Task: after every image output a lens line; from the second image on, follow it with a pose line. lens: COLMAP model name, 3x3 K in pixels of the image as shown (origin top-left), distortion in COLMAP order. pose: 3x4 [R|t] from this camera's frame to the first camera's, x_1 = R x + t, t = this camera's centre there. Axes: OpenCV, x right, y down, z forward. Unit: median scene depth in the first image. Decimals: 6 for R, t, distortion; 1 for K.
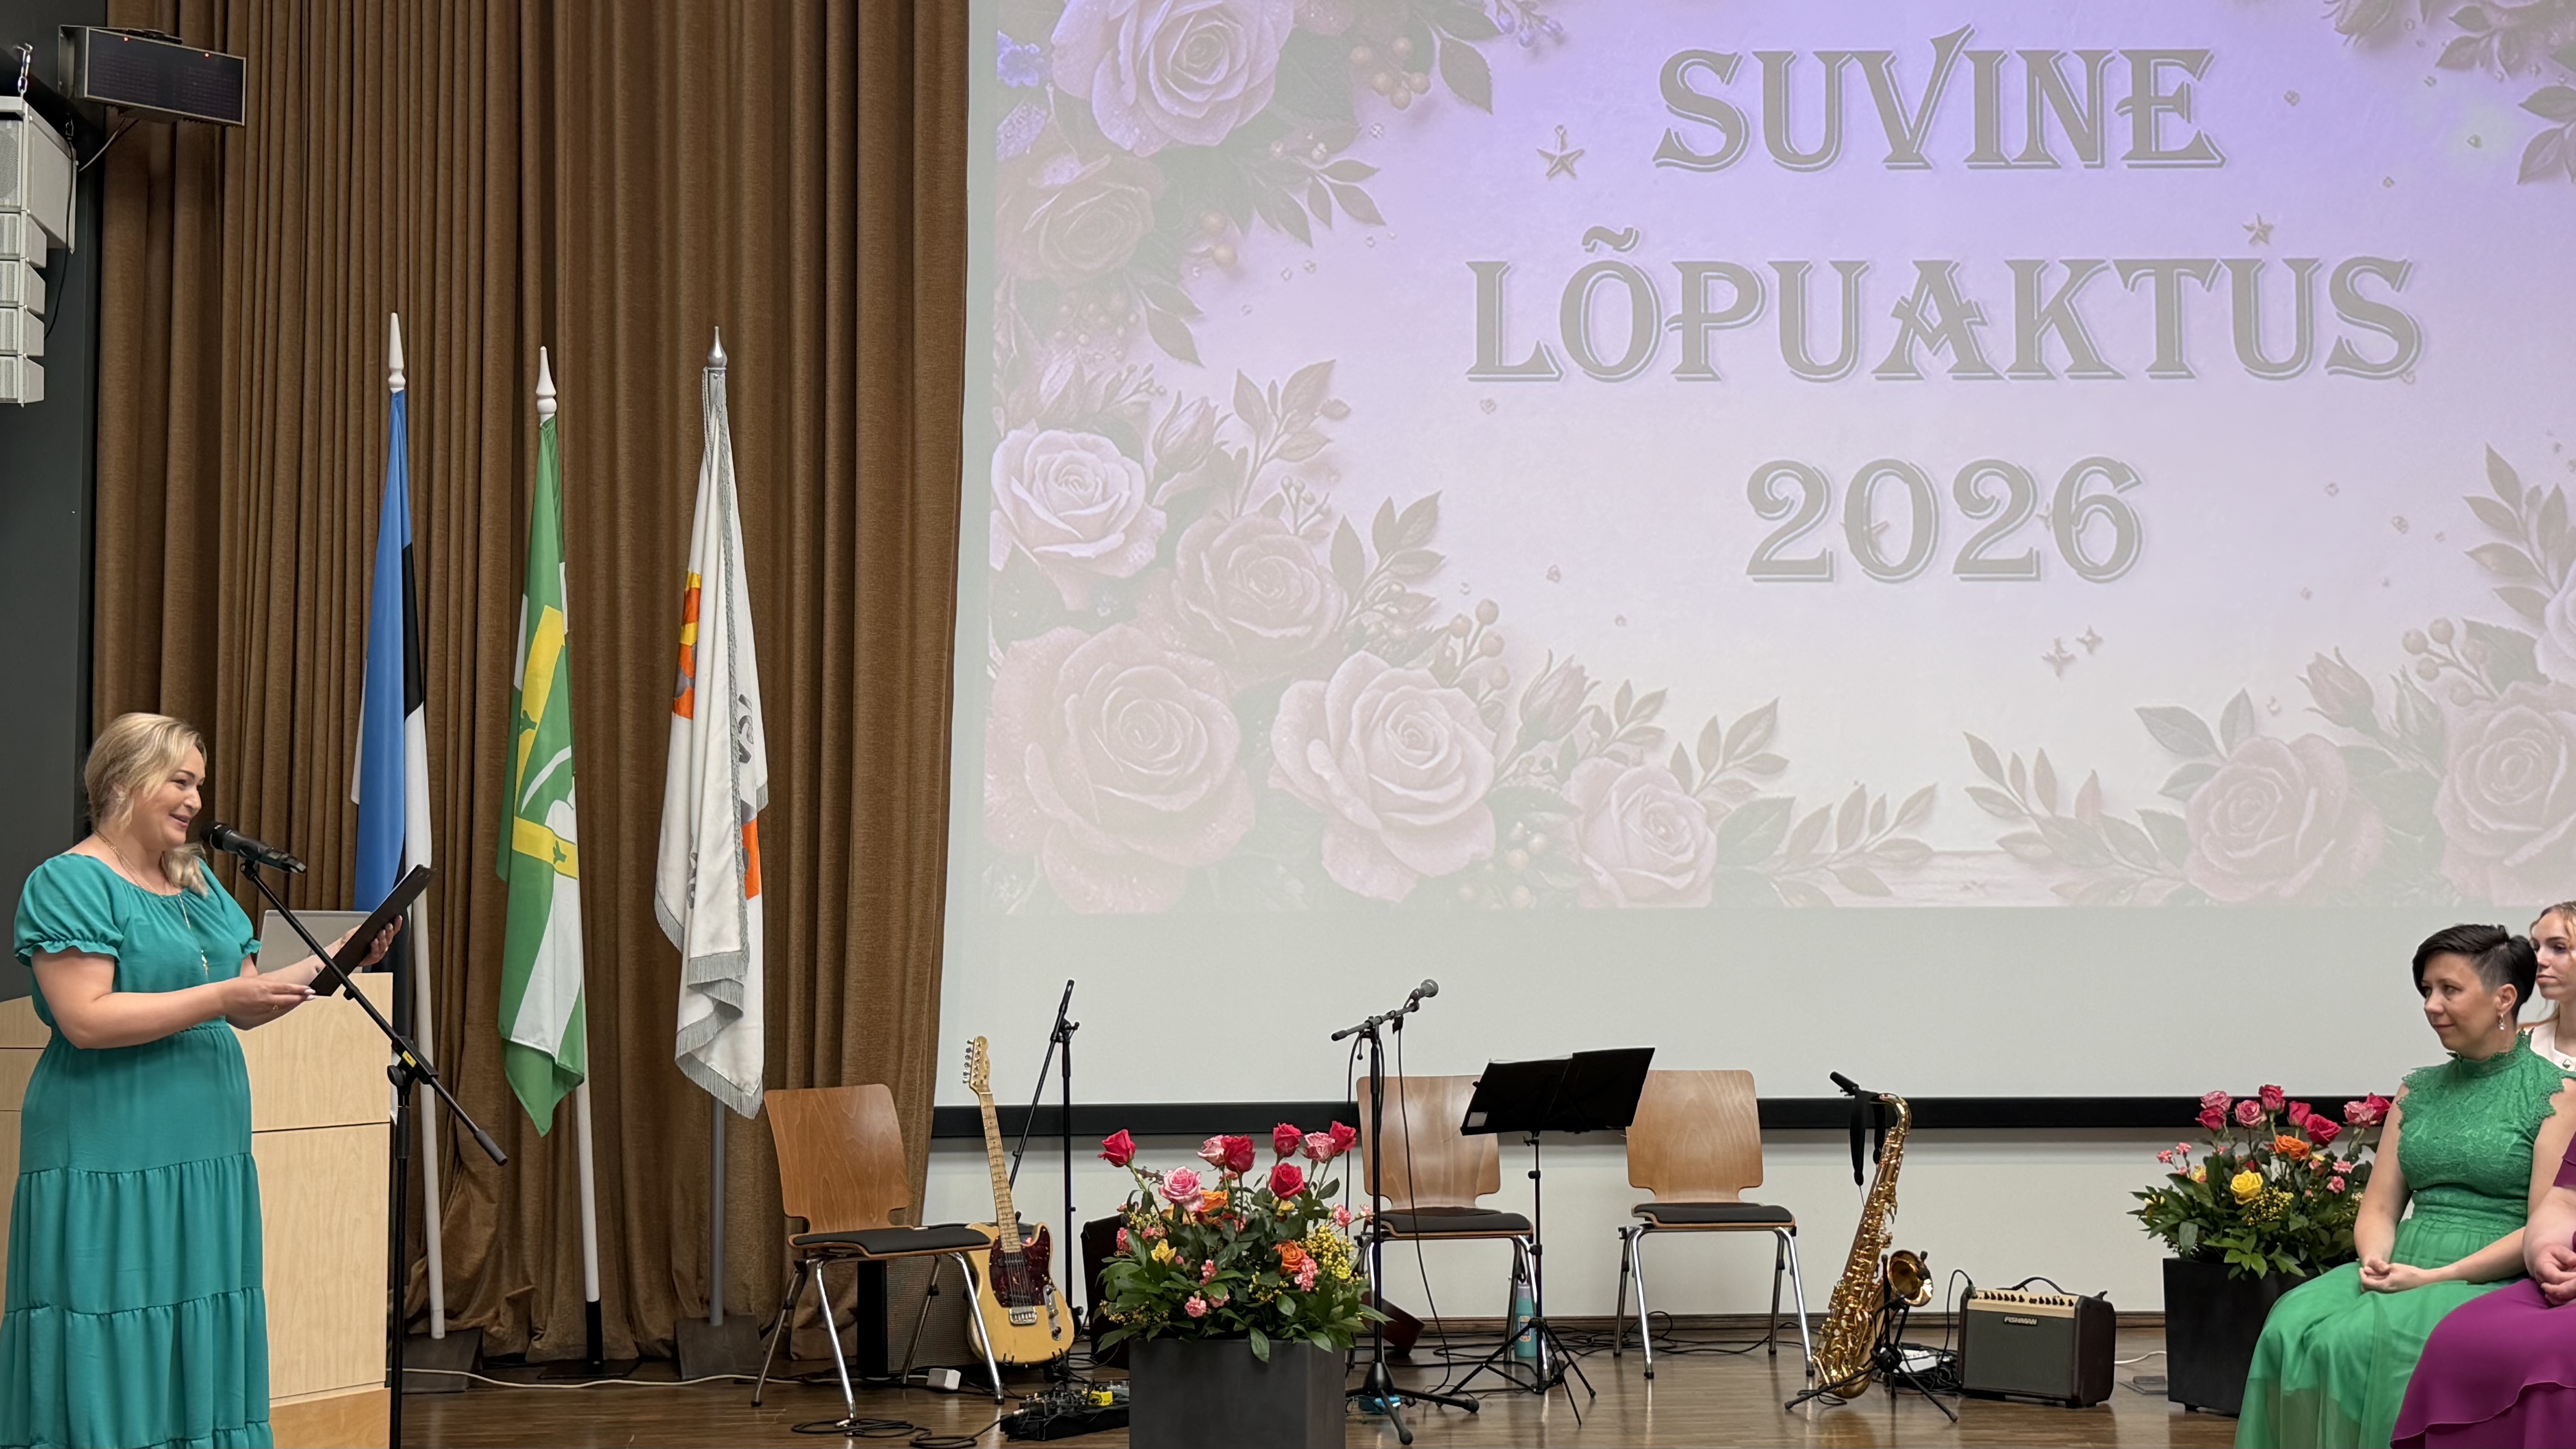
lens RADIAL K [[3061.1, 0, 1310.9], [0, 3061.1, 728.9], [0, 0, 1]] dist [0.147034, 0.000000]
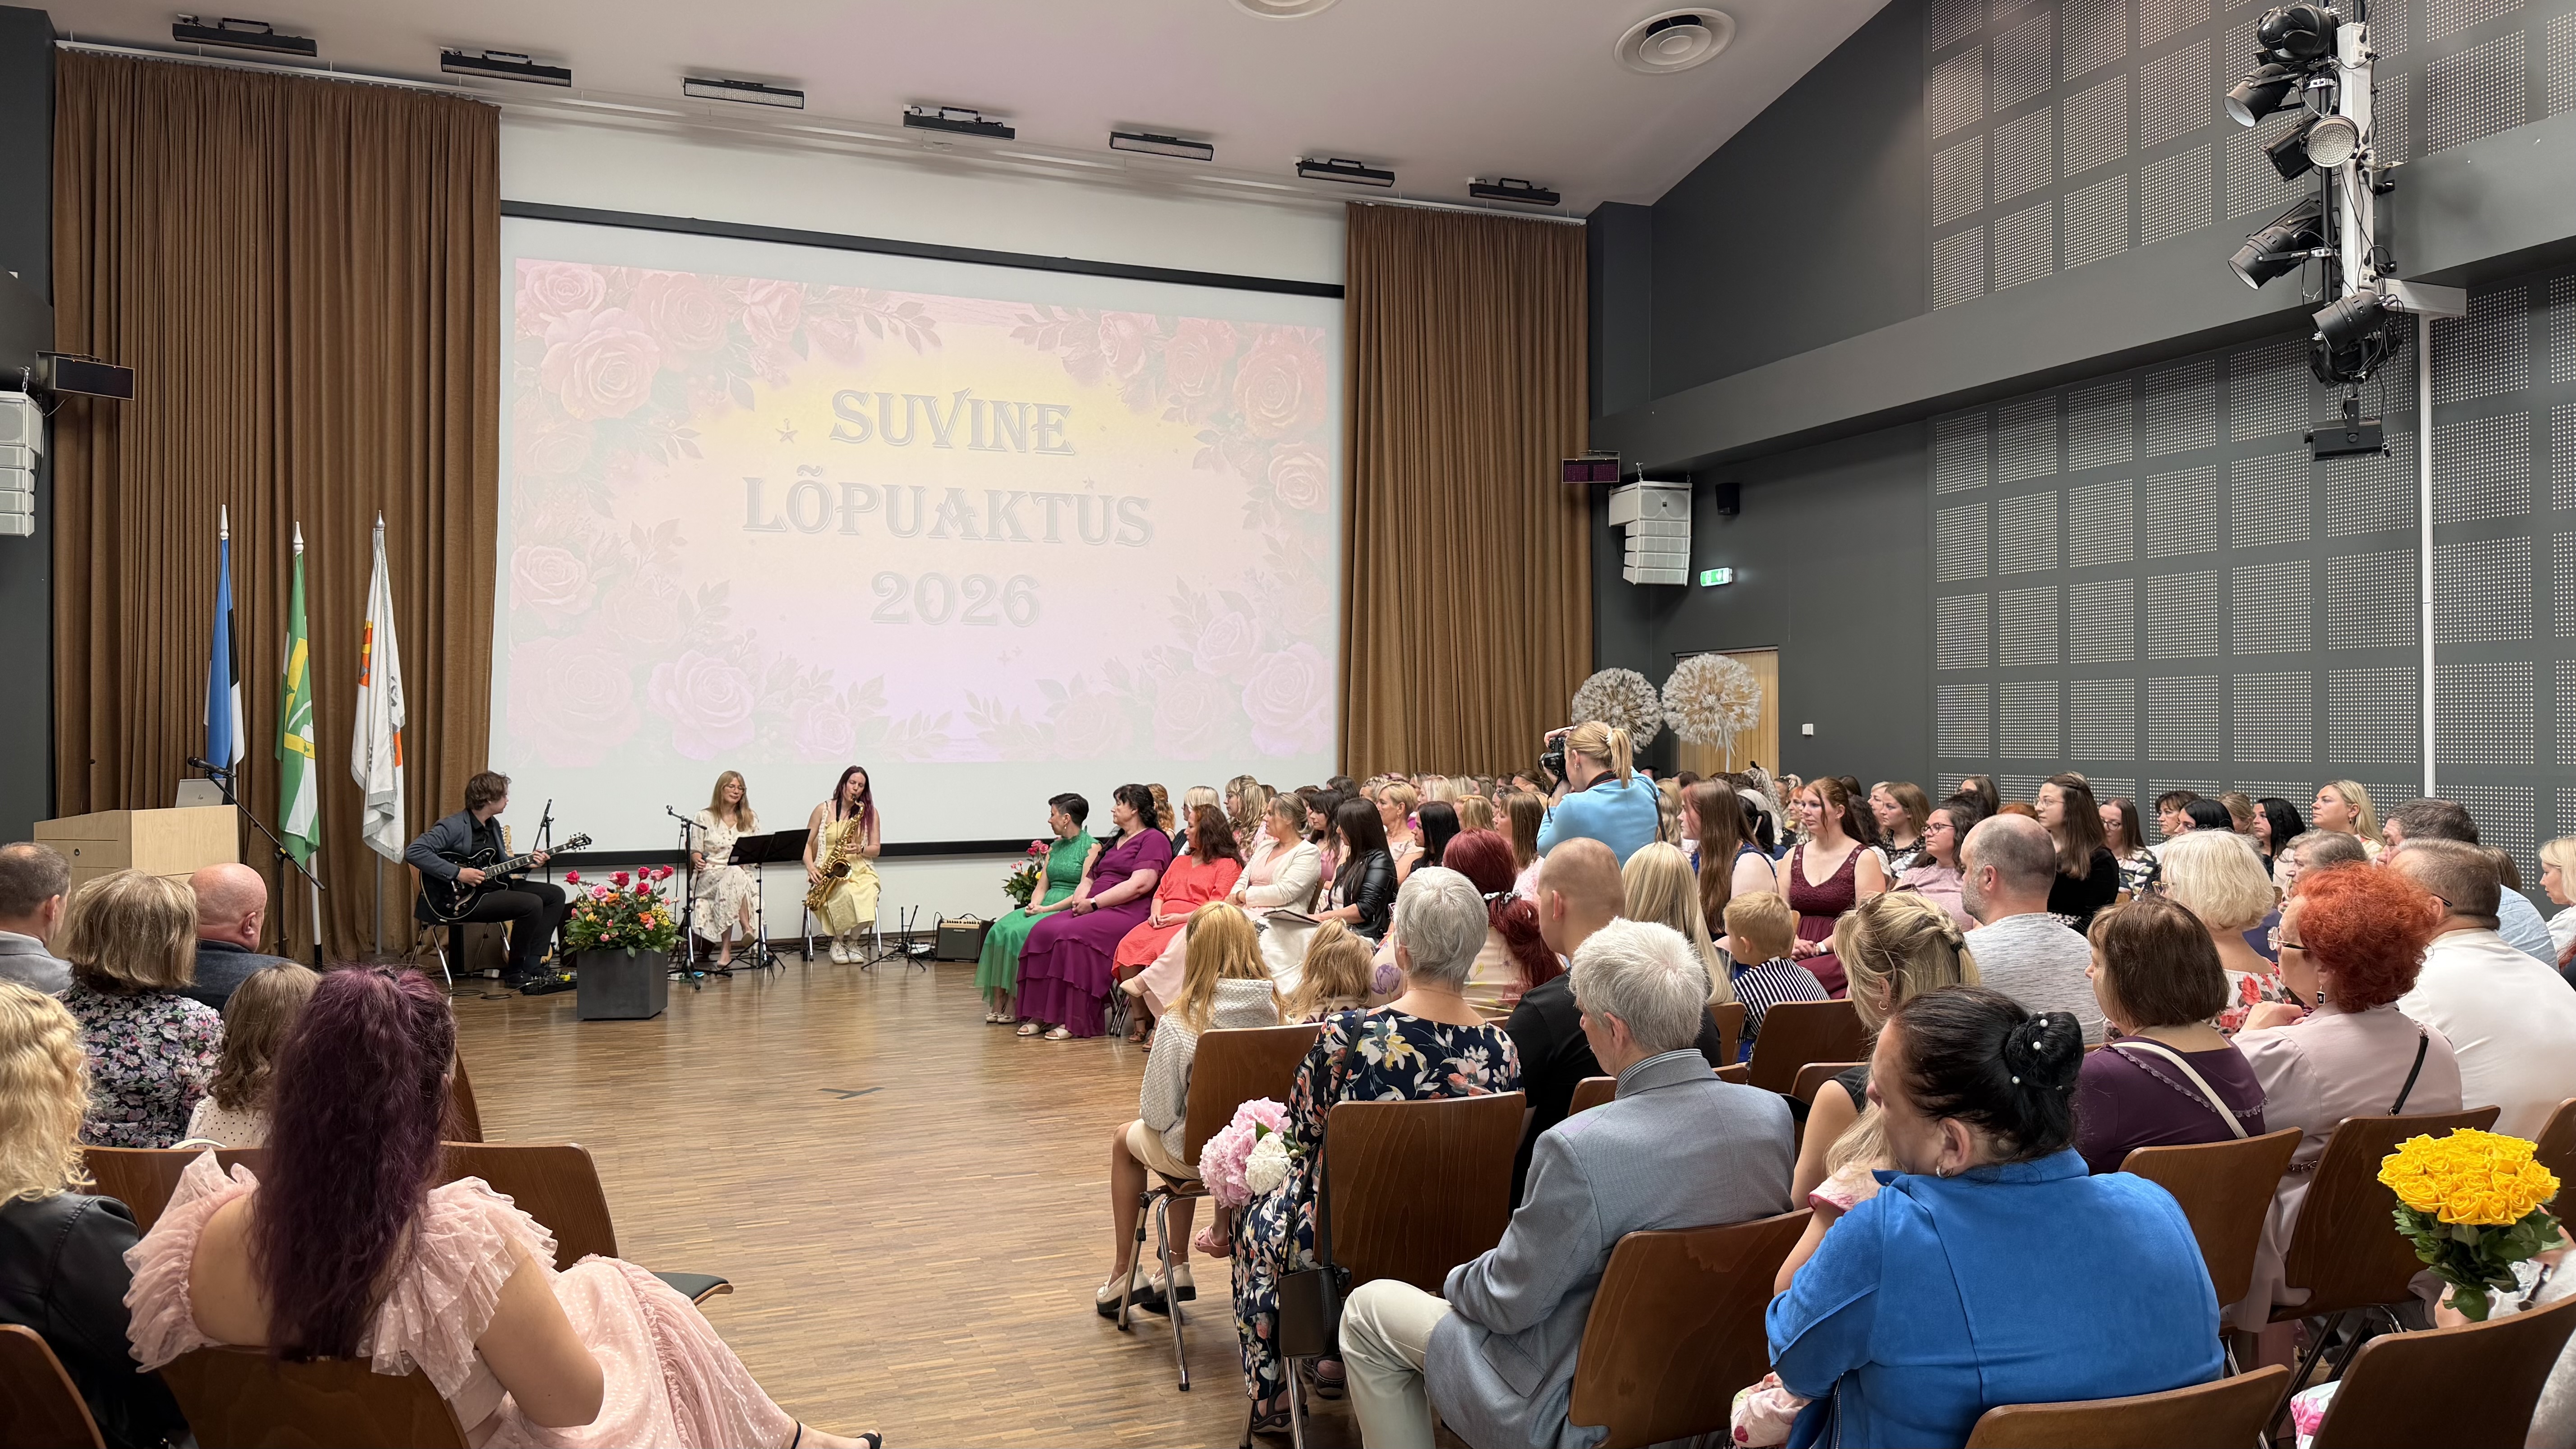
lens RADIAL K [[1814.9, 0, 1323.9], [0, 1814.9, 728.3], [0, 0, 1]] dist [0.039948, -0.065082]
pose [[0.947466, 0.005337, 0.319812, 0.028597], [-0.028147, 0.997373, 0.066743, -0.070482], [-0.318616, -0.072239, 0.945127, -0.414291]]
